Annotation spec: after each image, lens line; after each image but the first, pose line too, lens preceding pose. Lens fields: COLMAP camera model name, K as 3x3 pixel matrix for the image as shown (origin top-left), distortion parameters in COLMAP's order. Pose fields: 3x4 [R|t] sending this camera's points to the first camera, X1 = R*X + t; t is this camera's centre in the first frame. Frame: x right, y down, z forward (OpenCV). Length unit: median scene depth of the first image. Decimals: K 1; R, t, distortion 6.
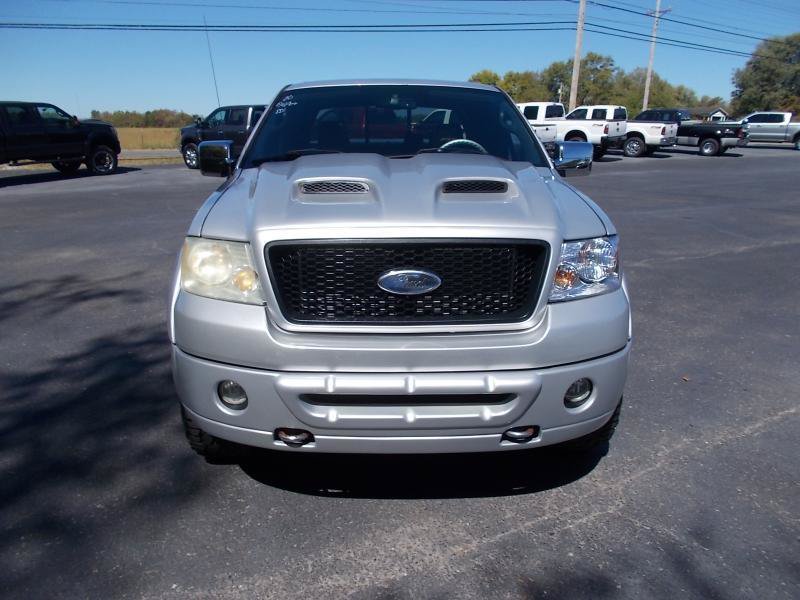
lens RADIAL K [[614.0, 0, 403.2], [0, 614.0, 300.6], [0, 0, 1]] dist [0.003491, -0.013832]
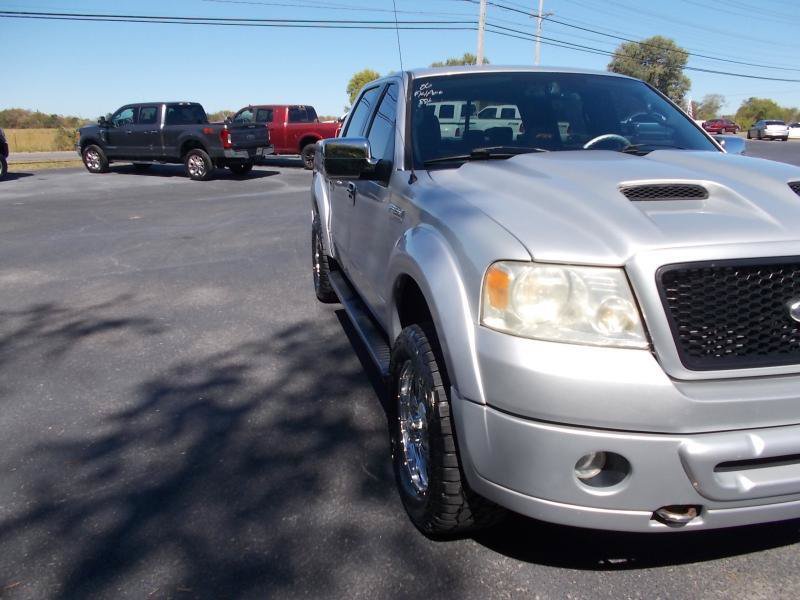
lens RADIAL K [[614.0, 0, 397.0], [0, 614.0, 303.1], [0, 0, 1]] dist [0.003491, -0.013832]
pose [[0.982435, -0.054038, 0.178612, -0.083284], [0.053358, 0.998538, 0.008613, -0.009103], [-0.178816, 0.001069, 0.983882, 0.038128]]
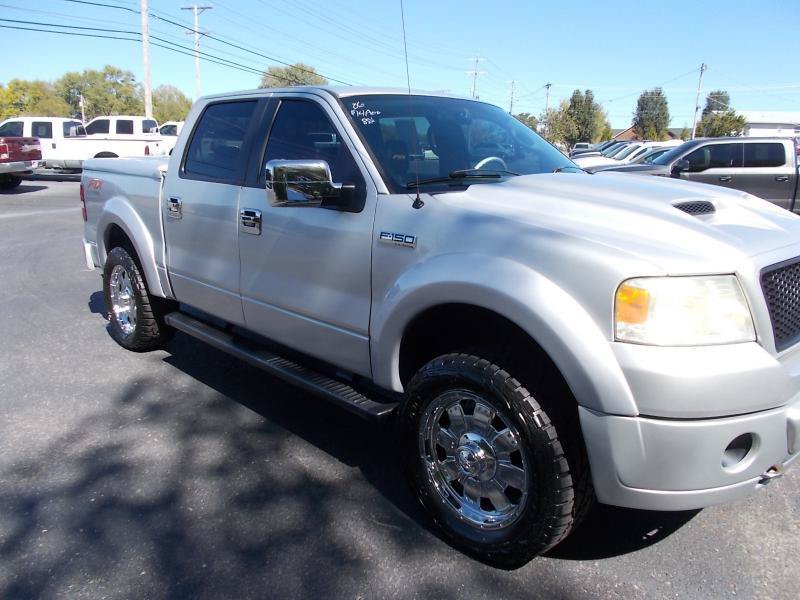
lens RADIAL K [[614.0, 0, 399.8], [0, 614.0, 306.3], [0, 0, 1]] dist [0.003491, -0.013832]
pose [[0.746155, -0.157962, 0.646761, -0.148845], [0.169291, 0.984531, 0.045151, -0.021281], [-0.643889, 0.075802, 0.761355, 0.080548]]
